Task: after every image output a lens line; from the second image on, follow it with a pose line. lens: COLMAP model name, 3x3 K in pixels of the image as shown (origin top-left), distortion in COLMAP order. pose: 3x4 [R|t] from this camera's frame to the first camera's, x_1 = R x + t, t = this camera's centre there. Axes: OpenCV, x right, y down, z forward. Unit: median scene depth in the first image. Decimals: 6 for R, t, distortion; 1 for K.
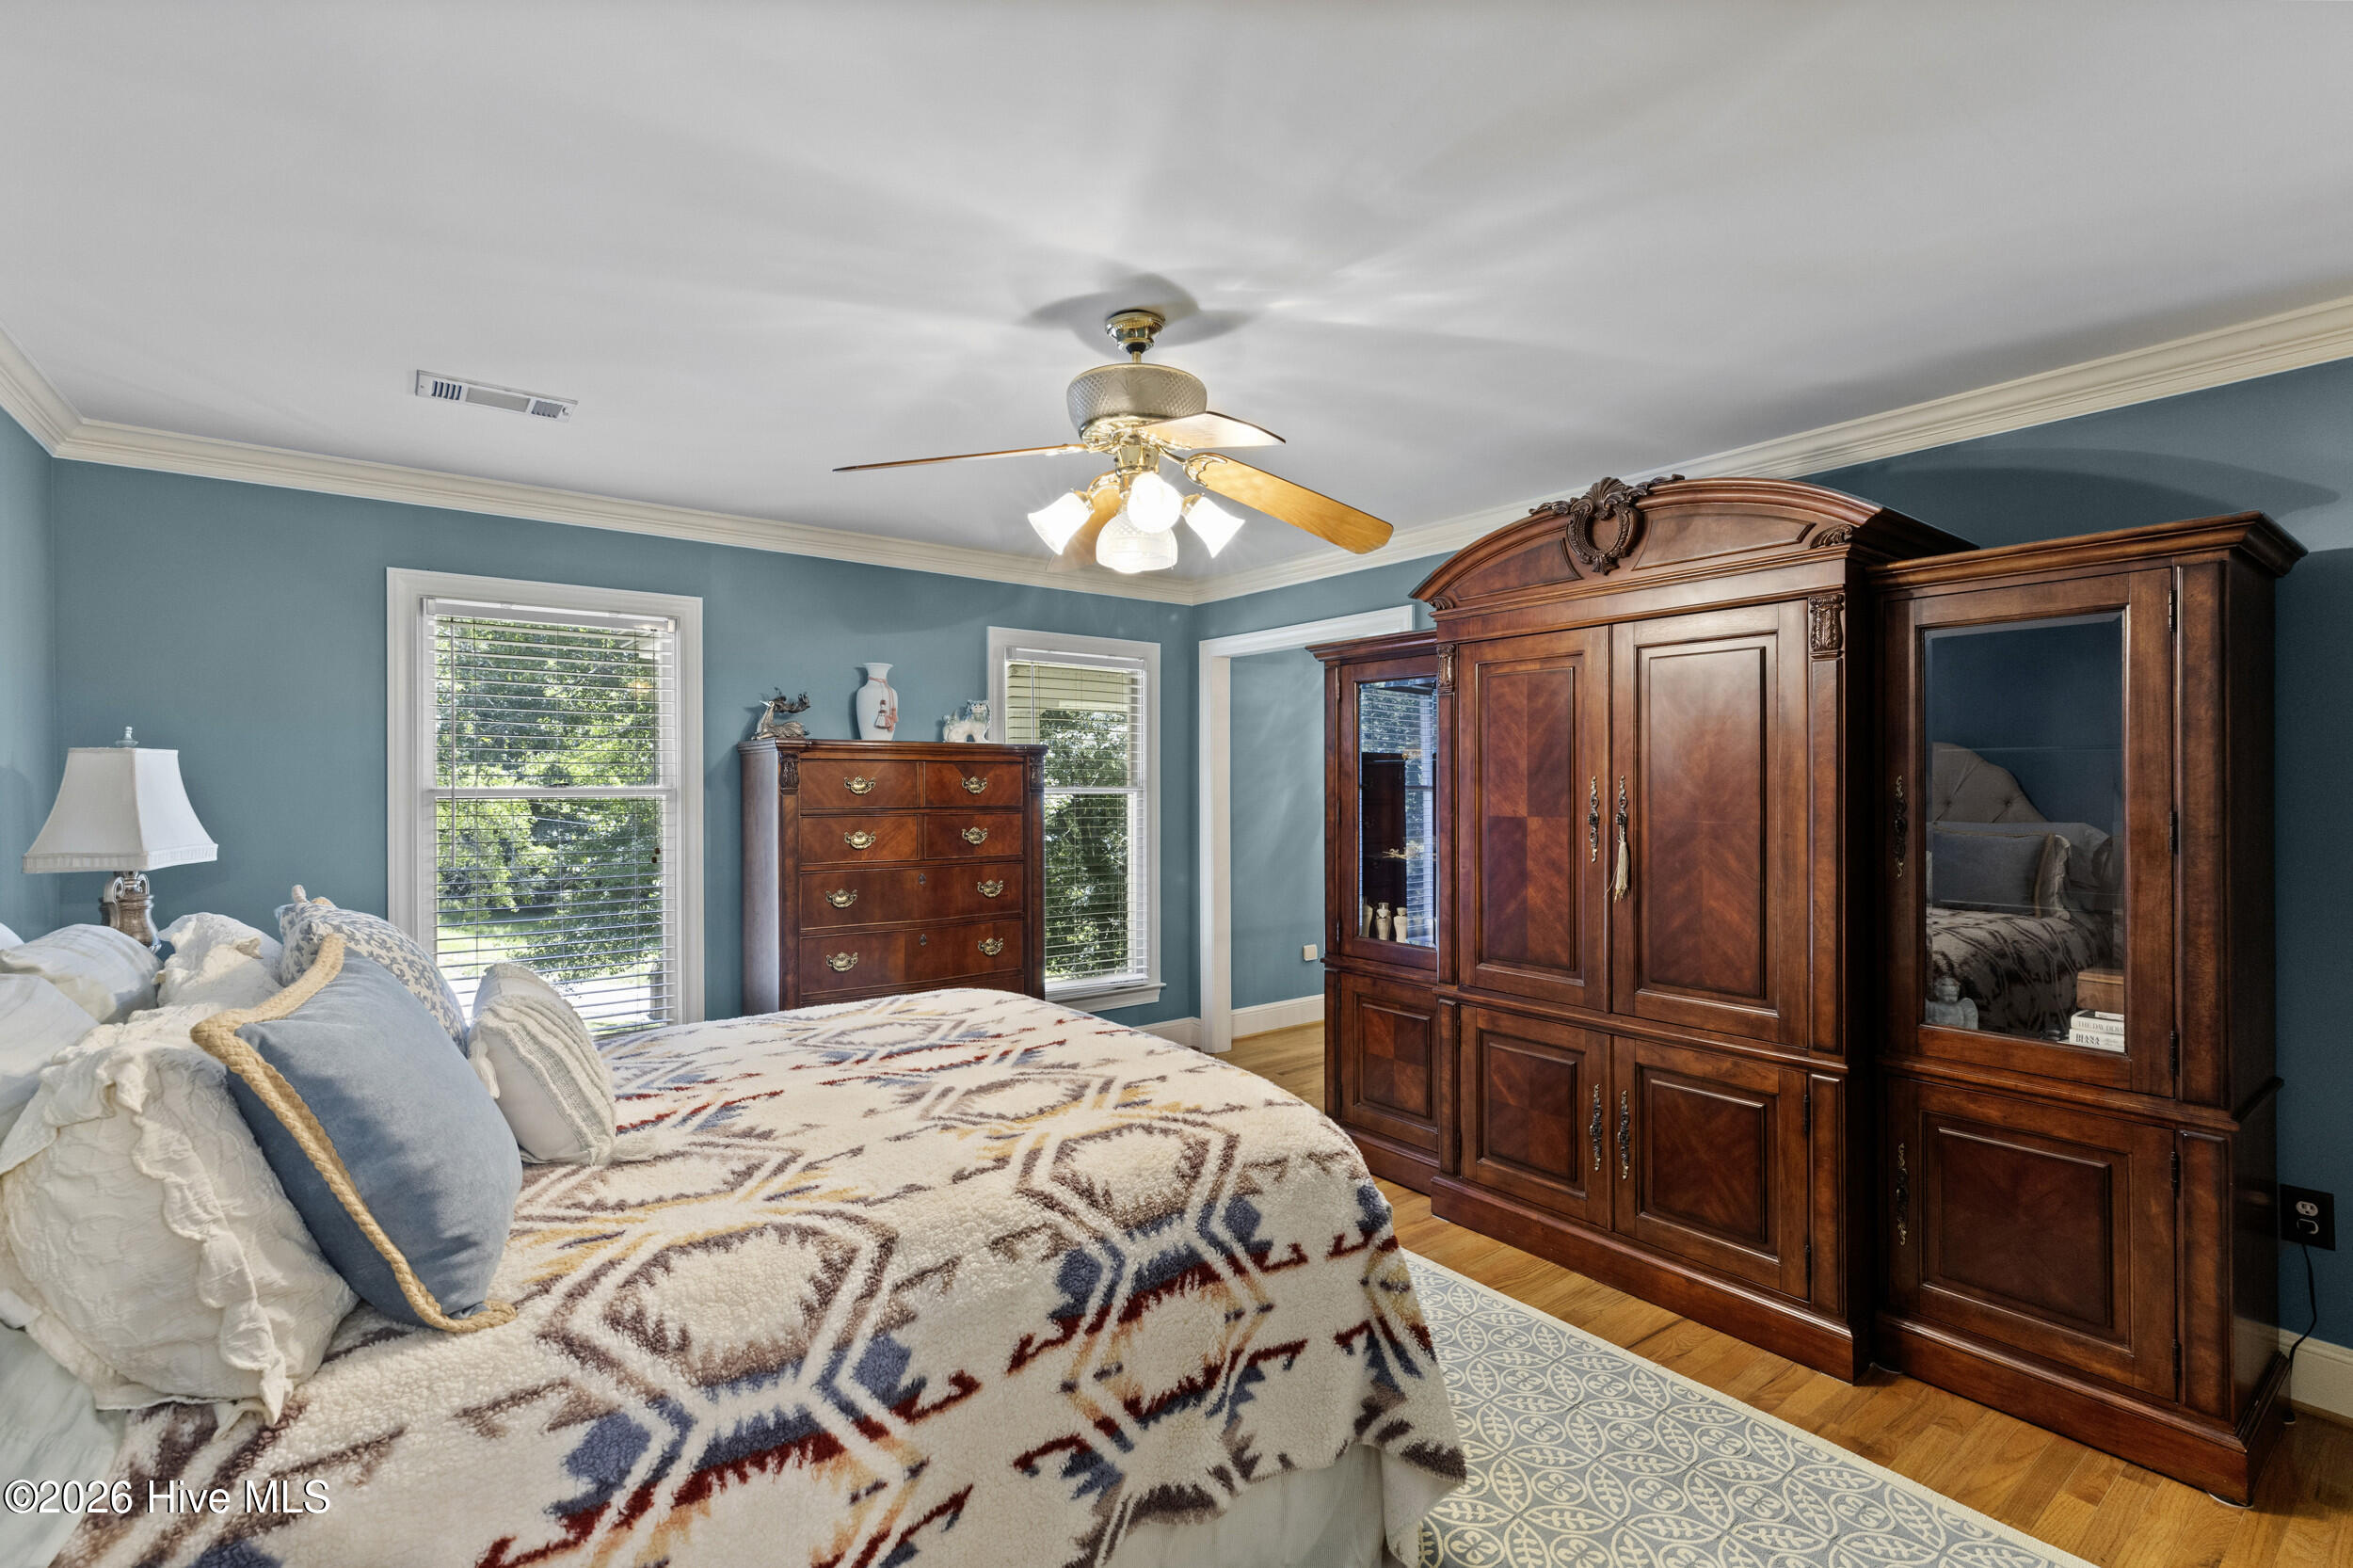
lens RADIAL K [[1054.7, 0, 1178.1], [0, 1054.7, 783.4], [0, 0, 1]] dist [-0.000388, 0.004059]
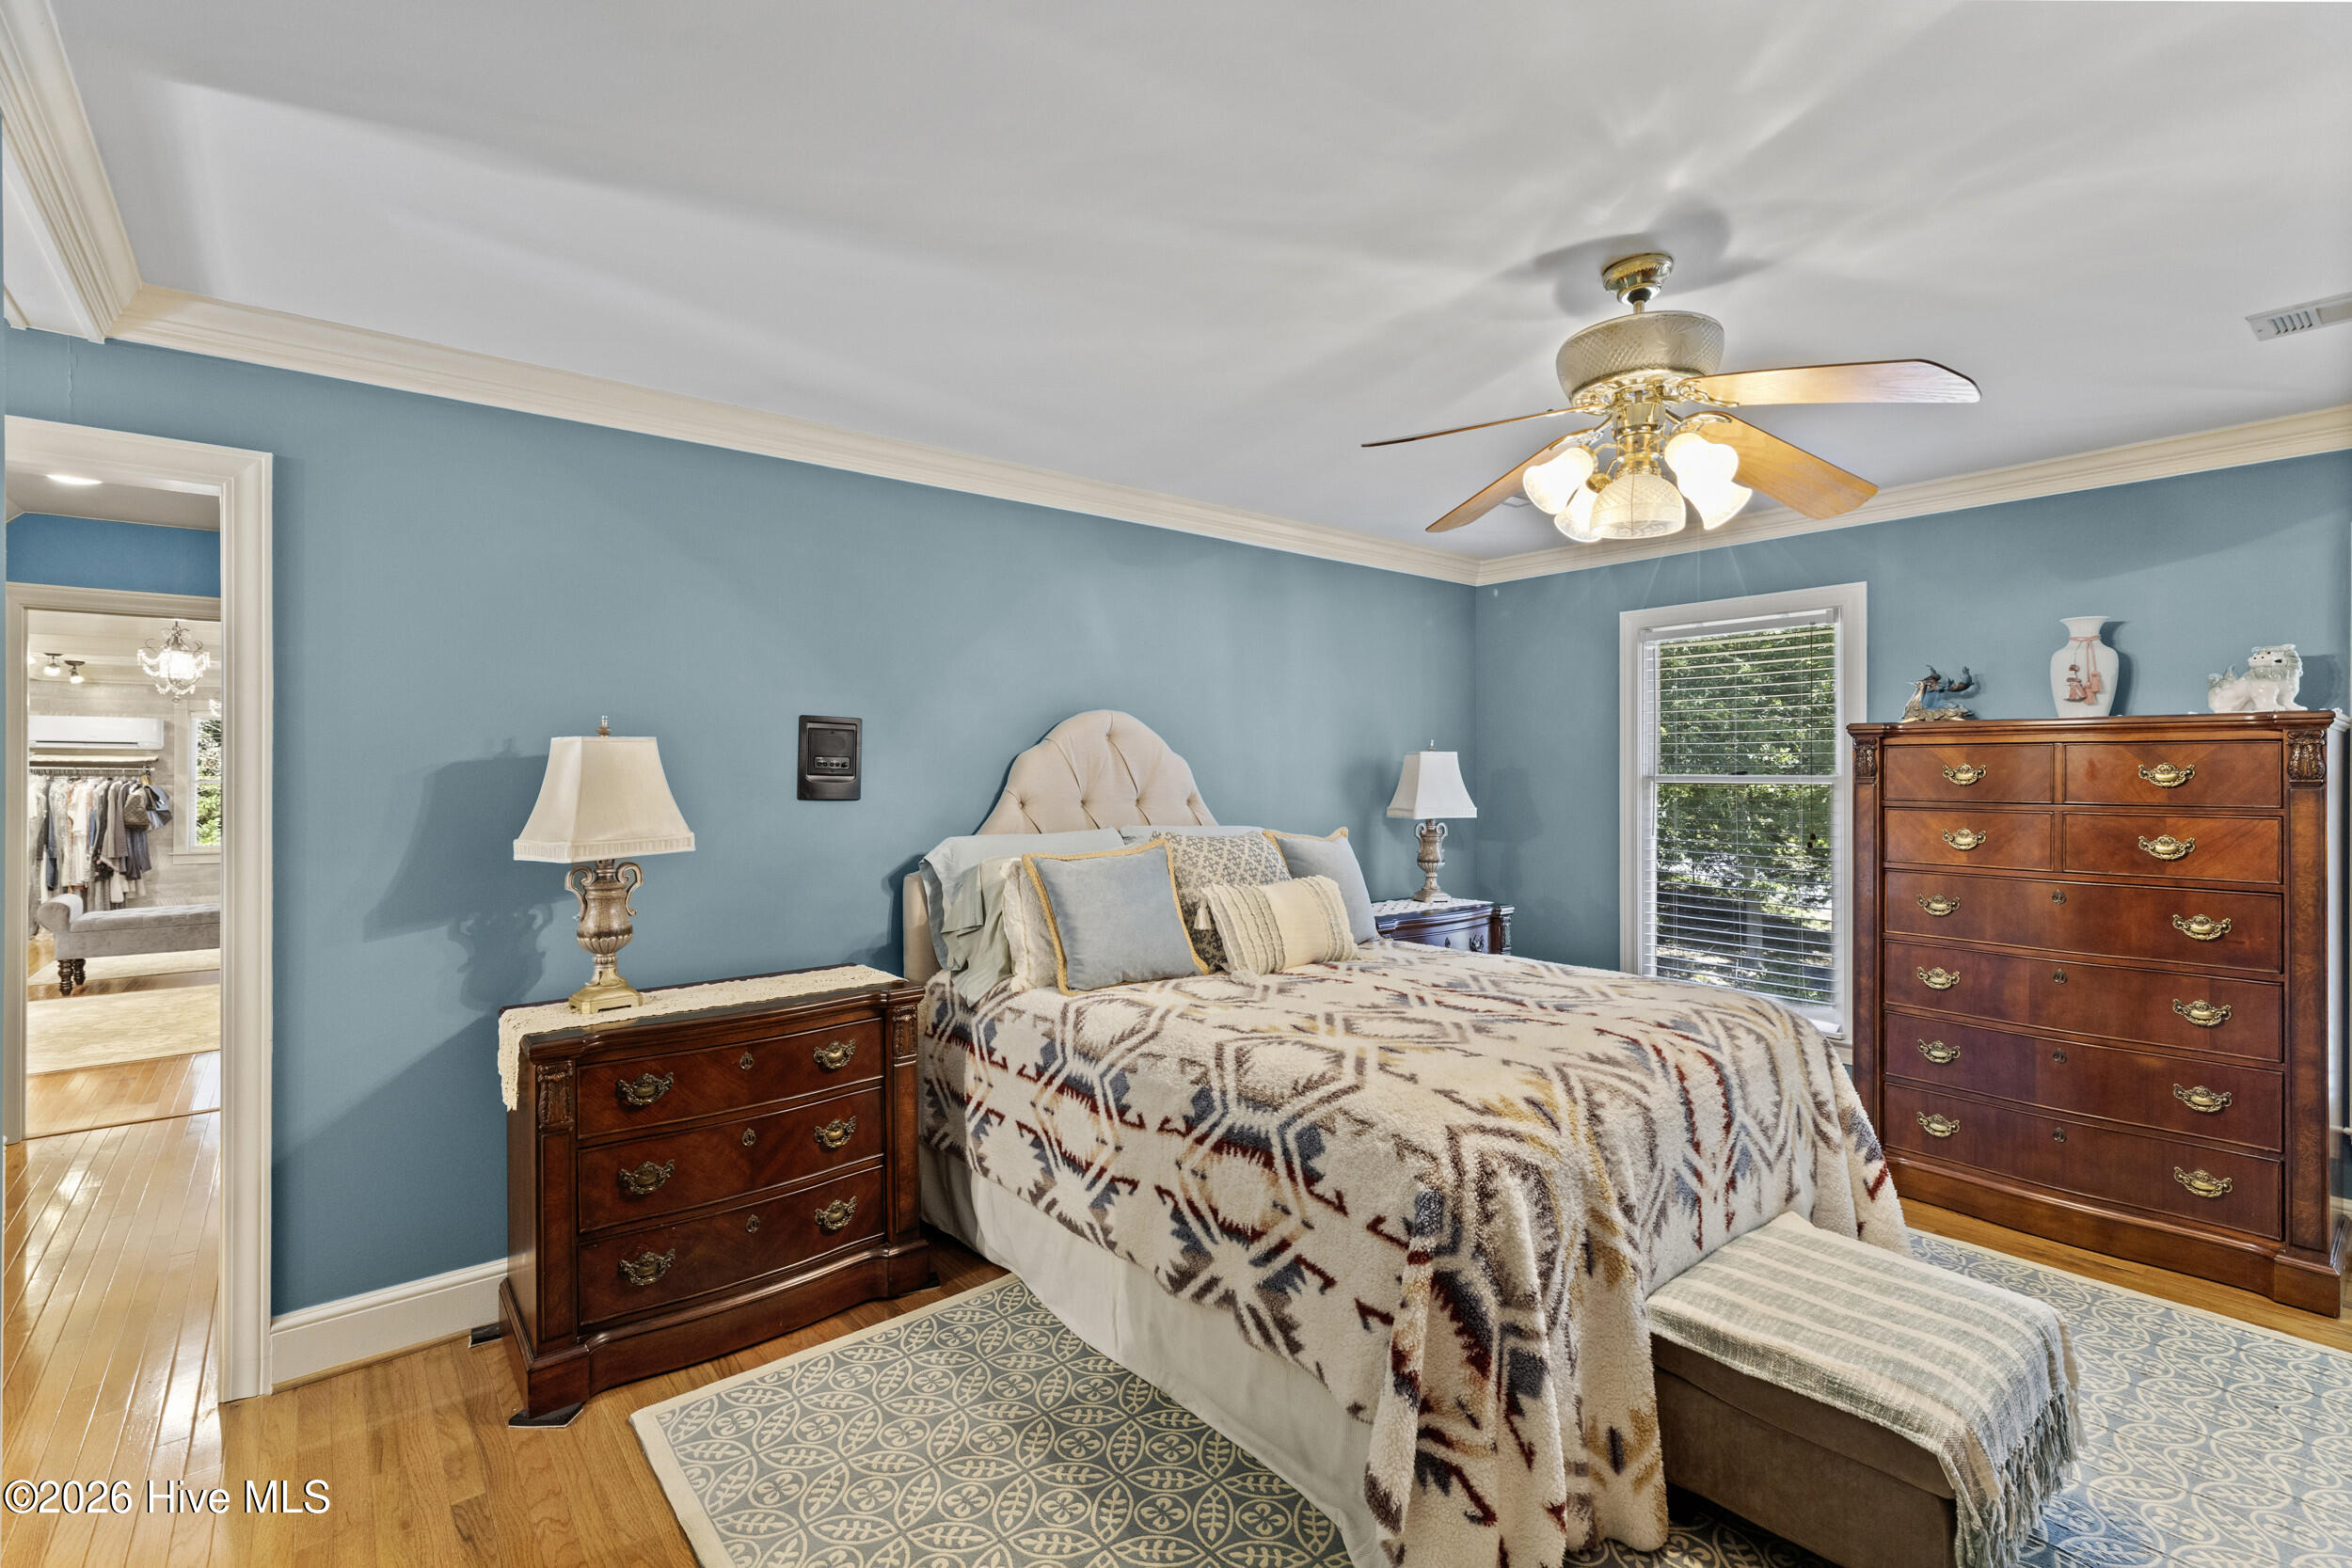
lens RADIAL K [[1054.2, 0, 1178.2], [0, 1054.2, 773.6], [0, 0, 1]] dist [-0.000388, 0.004059]
pose [[0.036188, 0.004380, -0.999335, 1.299163], [-0.001358, 0.999990, 0.004333, -0.003970], [0.999344, 0.001200, 0.036194, 0.856979]]
